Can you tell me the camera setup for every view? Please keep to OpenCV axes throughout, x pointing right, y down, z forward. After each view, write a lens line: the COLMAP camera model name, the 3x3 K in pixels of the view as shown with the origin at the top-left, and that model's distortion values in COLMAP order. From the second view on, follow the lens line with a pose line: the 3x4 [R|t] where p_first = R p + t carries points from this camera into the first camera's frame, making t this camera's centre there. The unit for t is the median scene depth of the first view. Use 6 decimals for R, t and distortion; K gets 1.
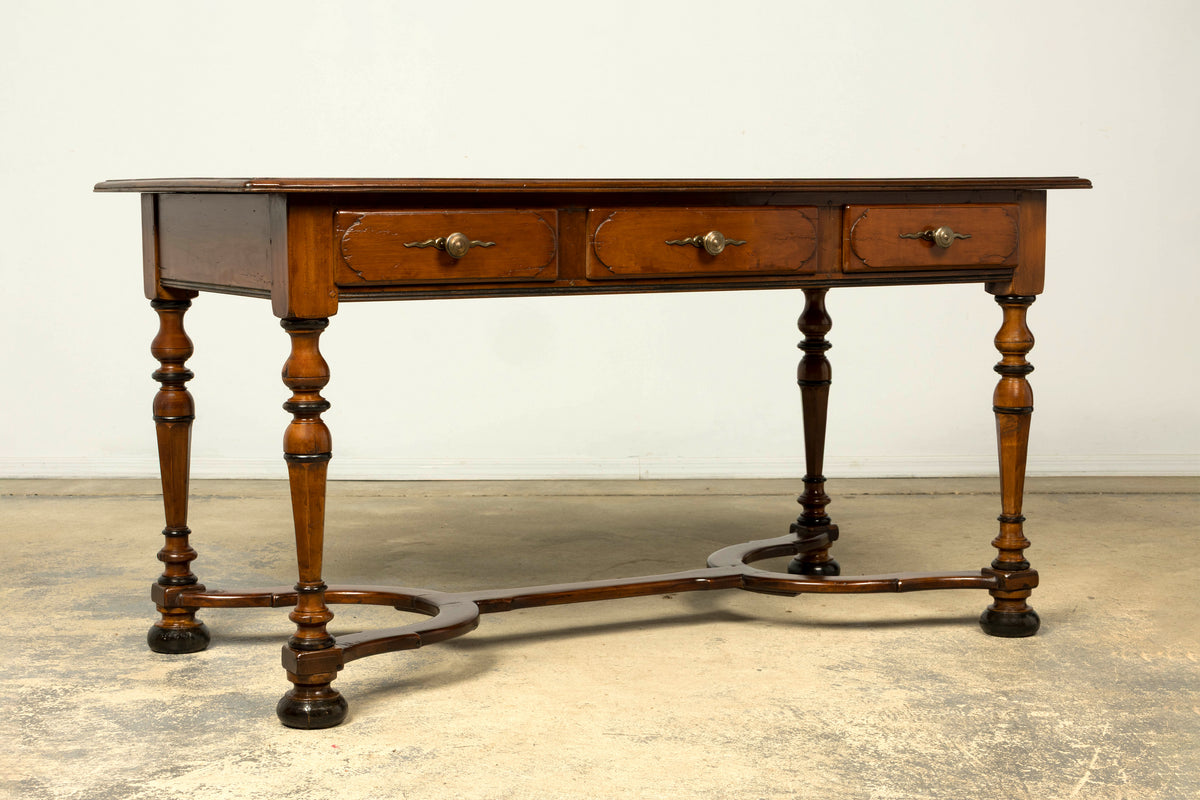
lens RADIAL K [[2153.3, 0, 598.5], [0, 2153.3, 429.7], [0, 0, 1]] dist [-0.062504, 0.484522]
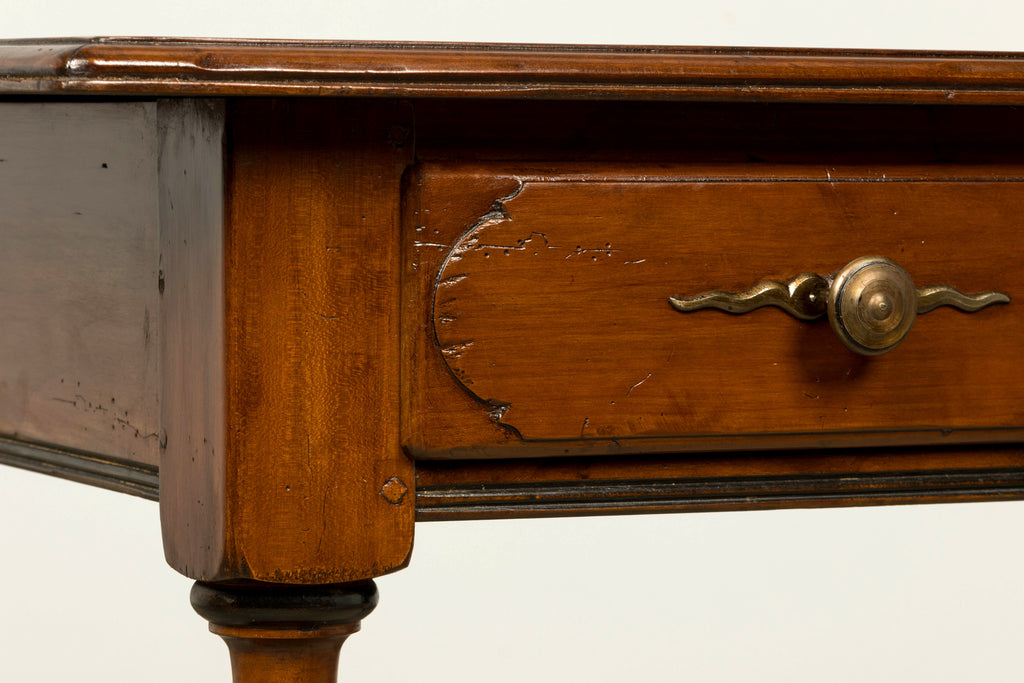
lens RADIAL K [[4427.2, 0, 512.0], [0, 4427.2, 341.5], [0, 0, 1]] dist [-0.093727, -1.619632]
pose [[0.996590, 0.012481, -0.081563, -0.060920], [-0.017499, 0.997978, -0.061097, -0.044643], [0.080636, 0.062316, 0.994794, 0.432783]]
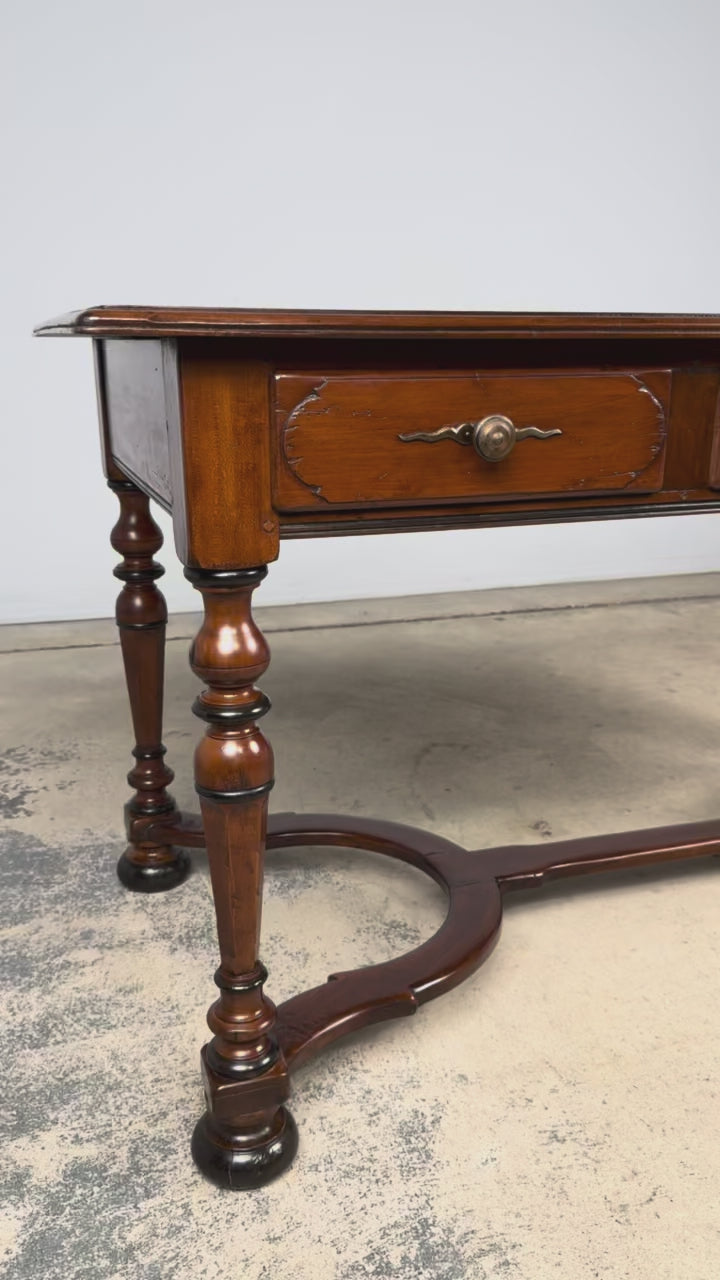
lens RADIAL K [[1095.8, 0, 360.0], [0, 1095.8, 640.0], [0, 0, 1]] dist [0.144115, -0.002127]
pose [[0.984089, 0.047514, -0.171208, -0.045126], [-0.021703, 0.988510, 0.149588, -0.070819], [0.176349, -0.143492, 0.973813, 0.659692]]
